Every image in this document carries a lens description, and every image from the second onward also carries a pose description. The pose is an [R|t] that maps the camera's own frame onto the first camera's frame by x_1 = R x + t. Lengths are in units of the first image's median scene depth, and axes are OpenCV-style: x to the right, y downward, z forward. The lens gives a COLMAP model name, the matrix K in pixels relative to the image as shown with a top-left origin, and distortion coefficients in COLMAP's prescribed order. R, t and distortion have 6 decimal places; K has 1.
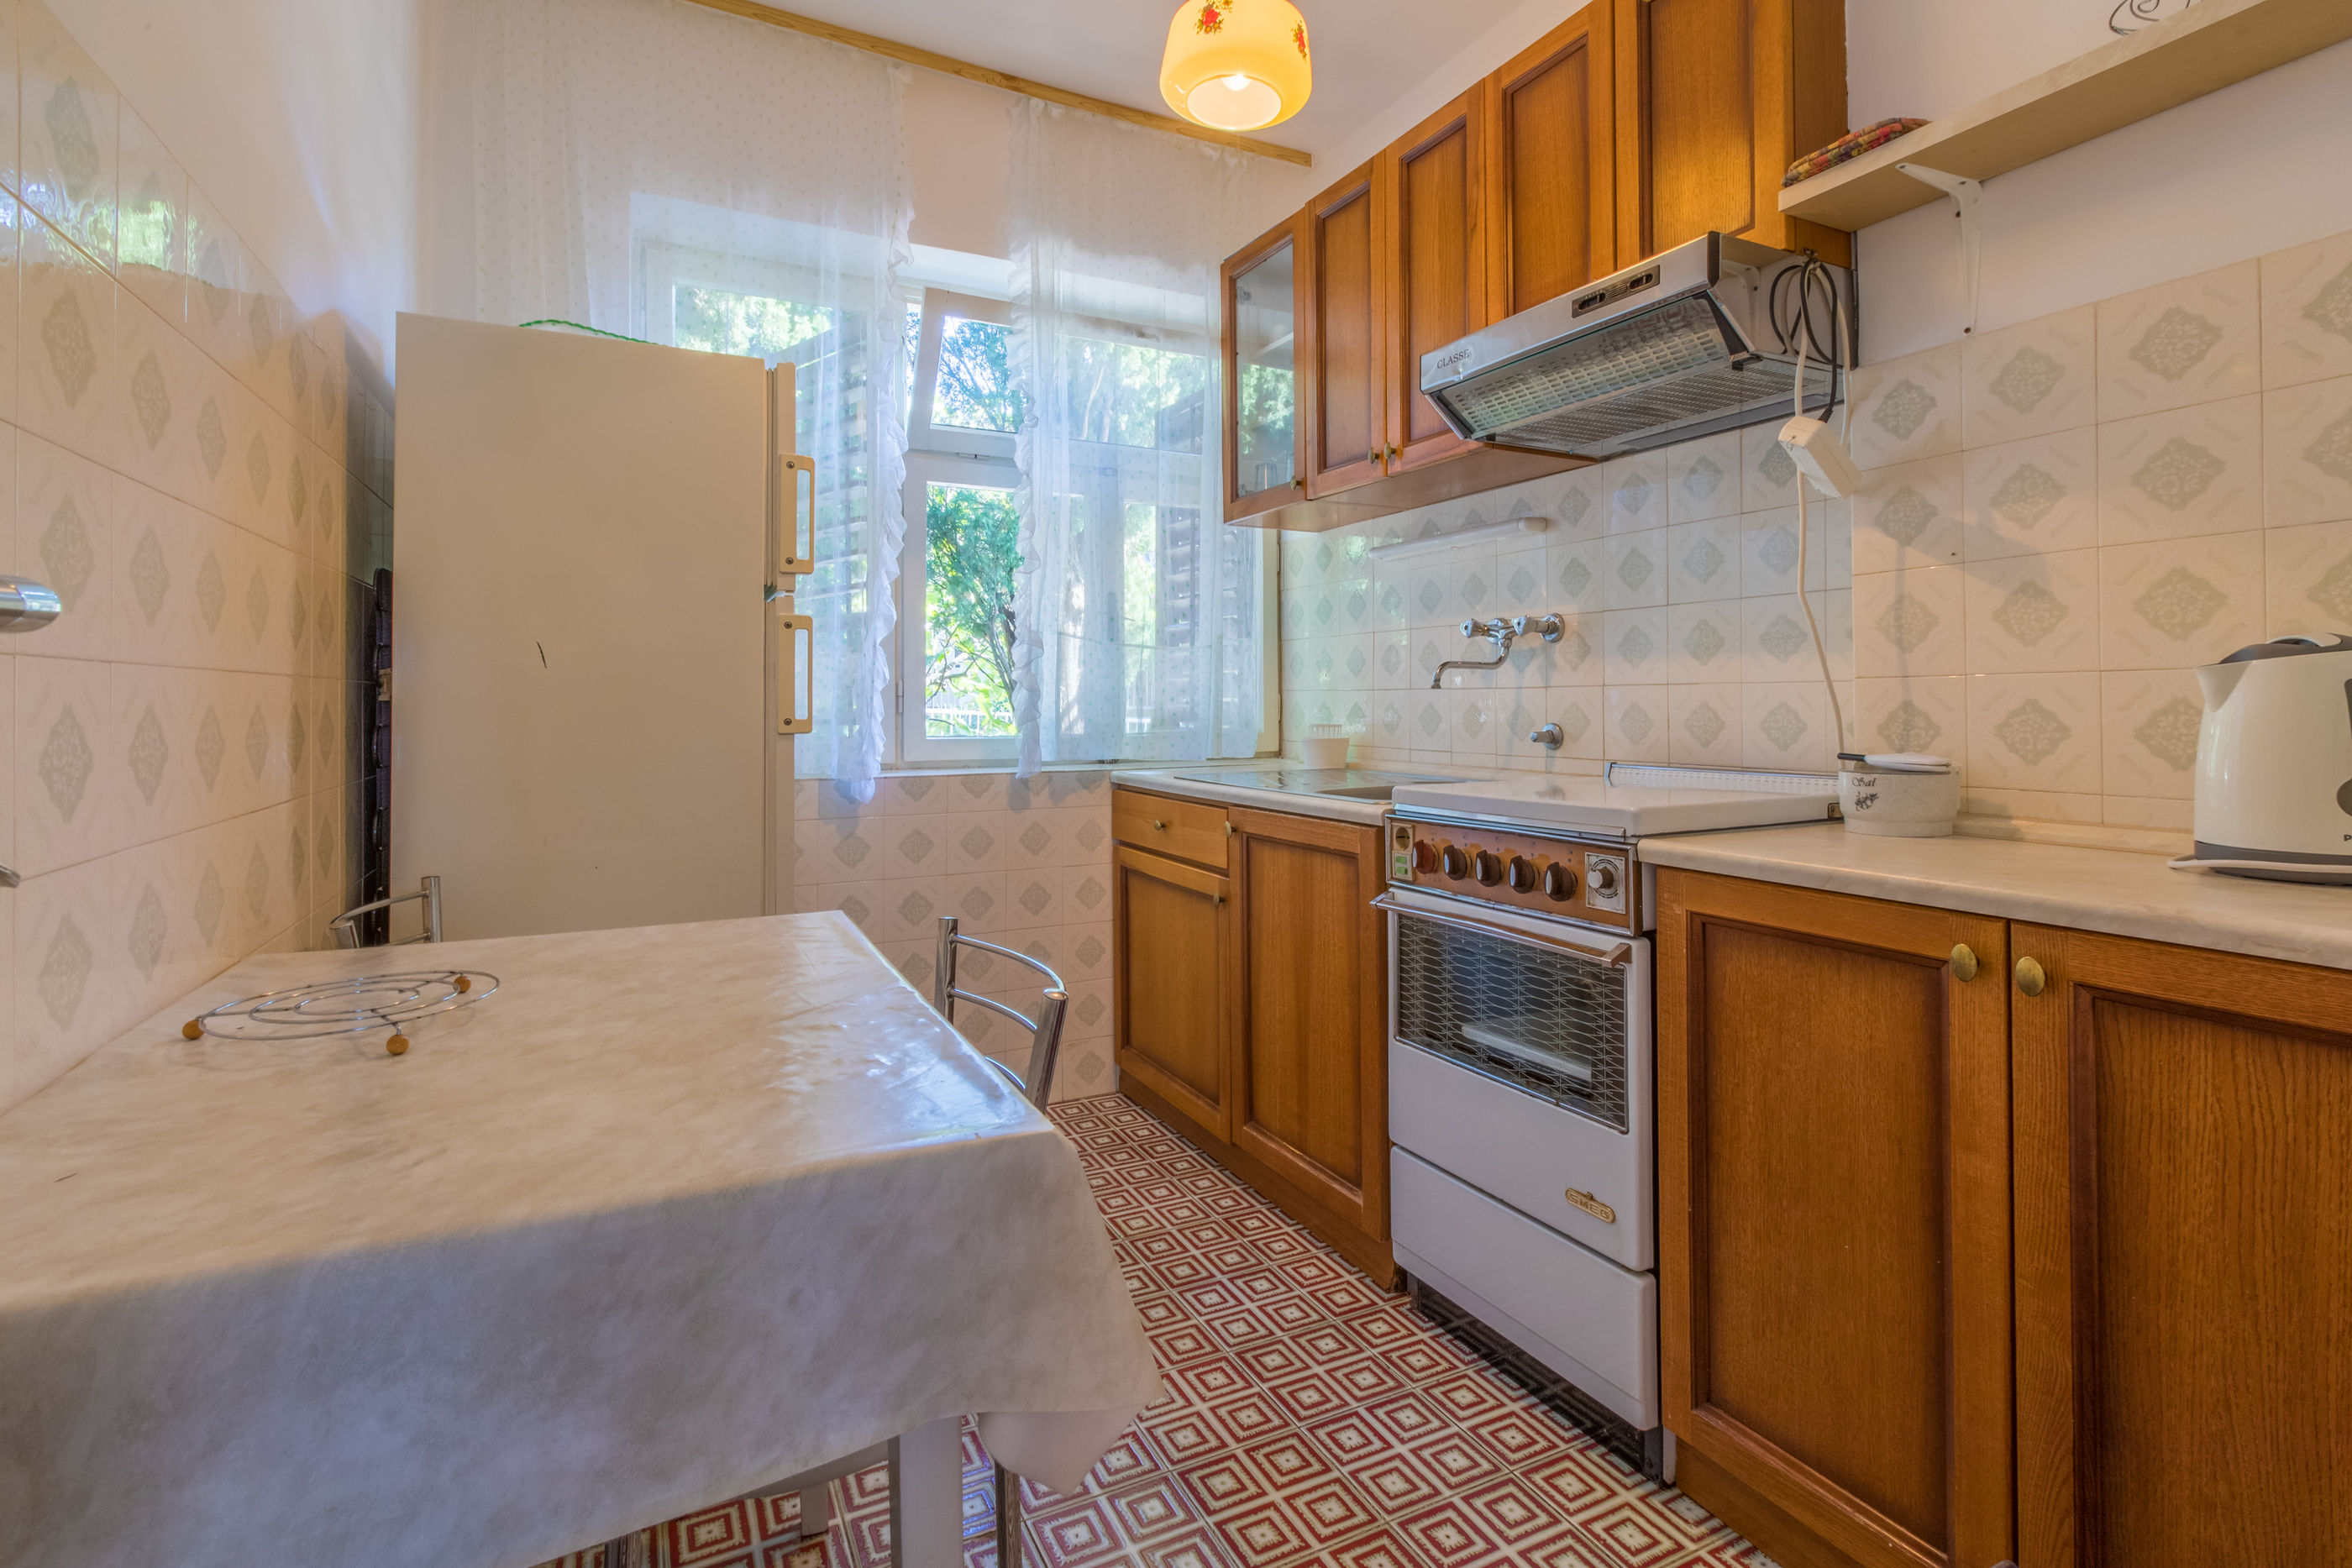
lens RADIAL K [[1102.2, 0, 1172.2], [0, 1102.2, 683.9], [0, 0, 1]] dist [0.000010, -0.000057]
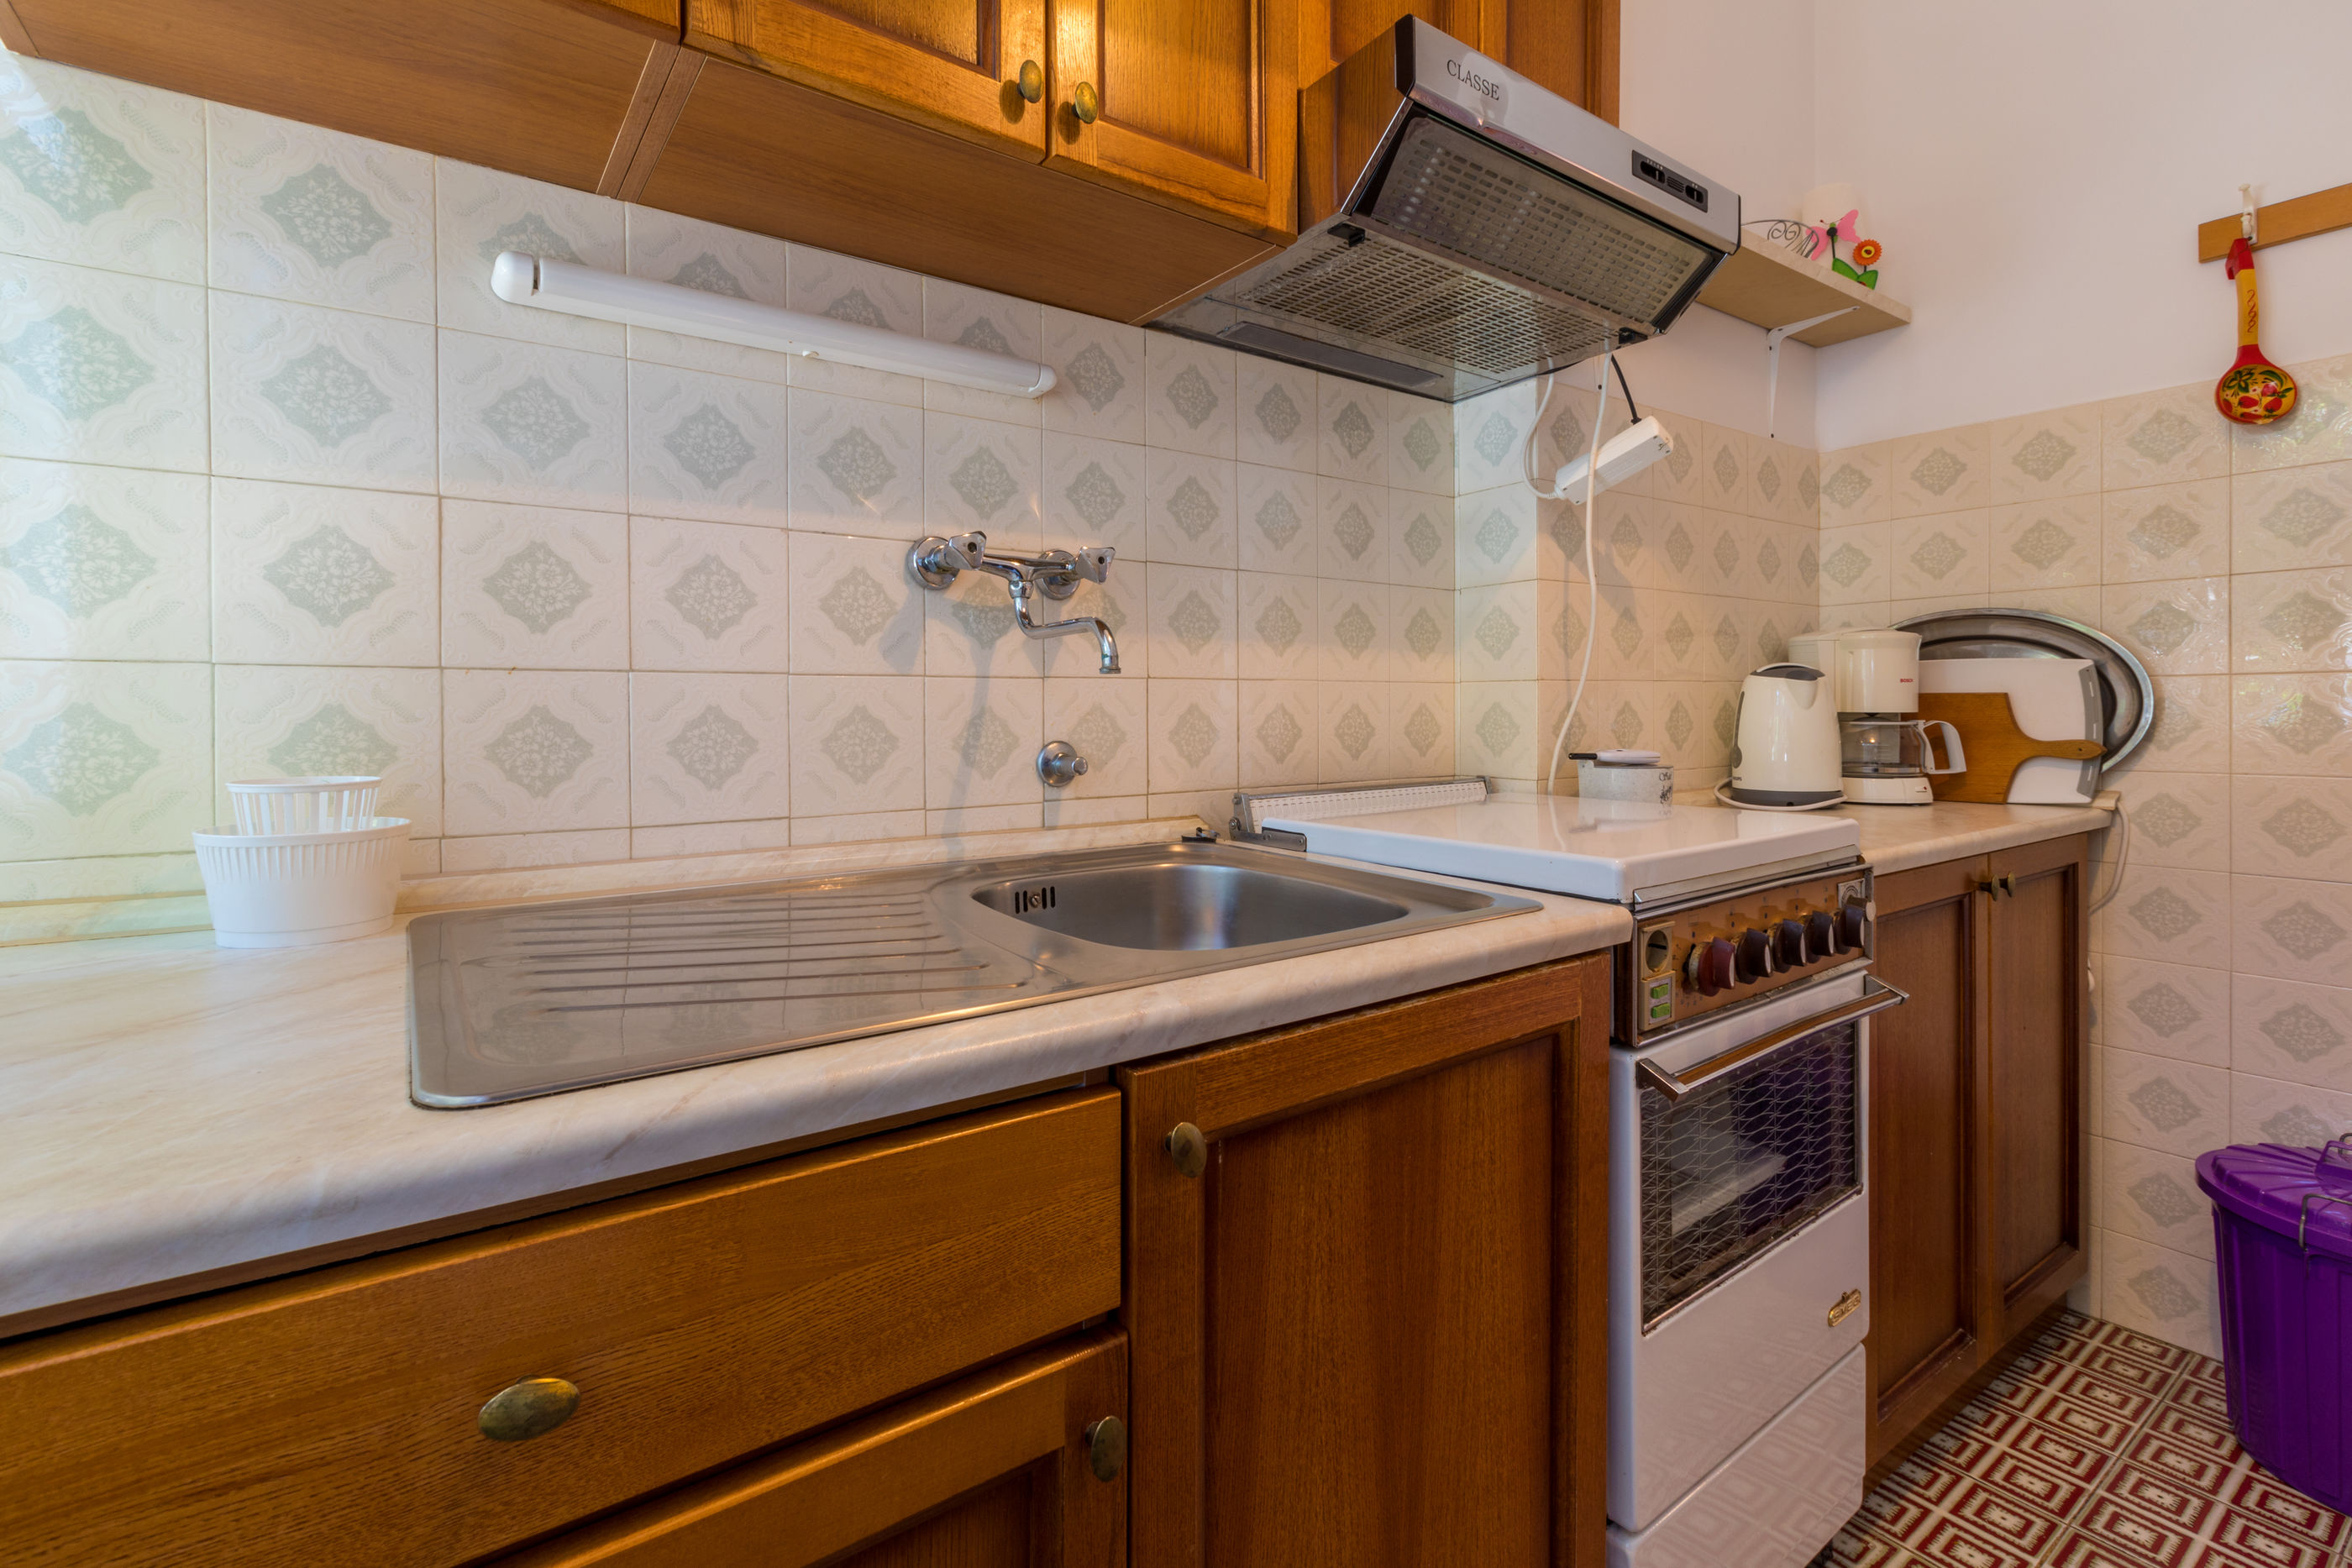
lens RADIAL K [[1066.2, 0, 1172.6], [0, 1066.2, 724.9], [0, 0, 1]] dist [0.001229, 0.000092]
pose [[-0.157822, -0.009284, 0.987424, -0.231028], [-0.010800, 0.999912, 0.007675, 0.025008], [-0.987408, -0.009453, -0.157909, 1.137227]]
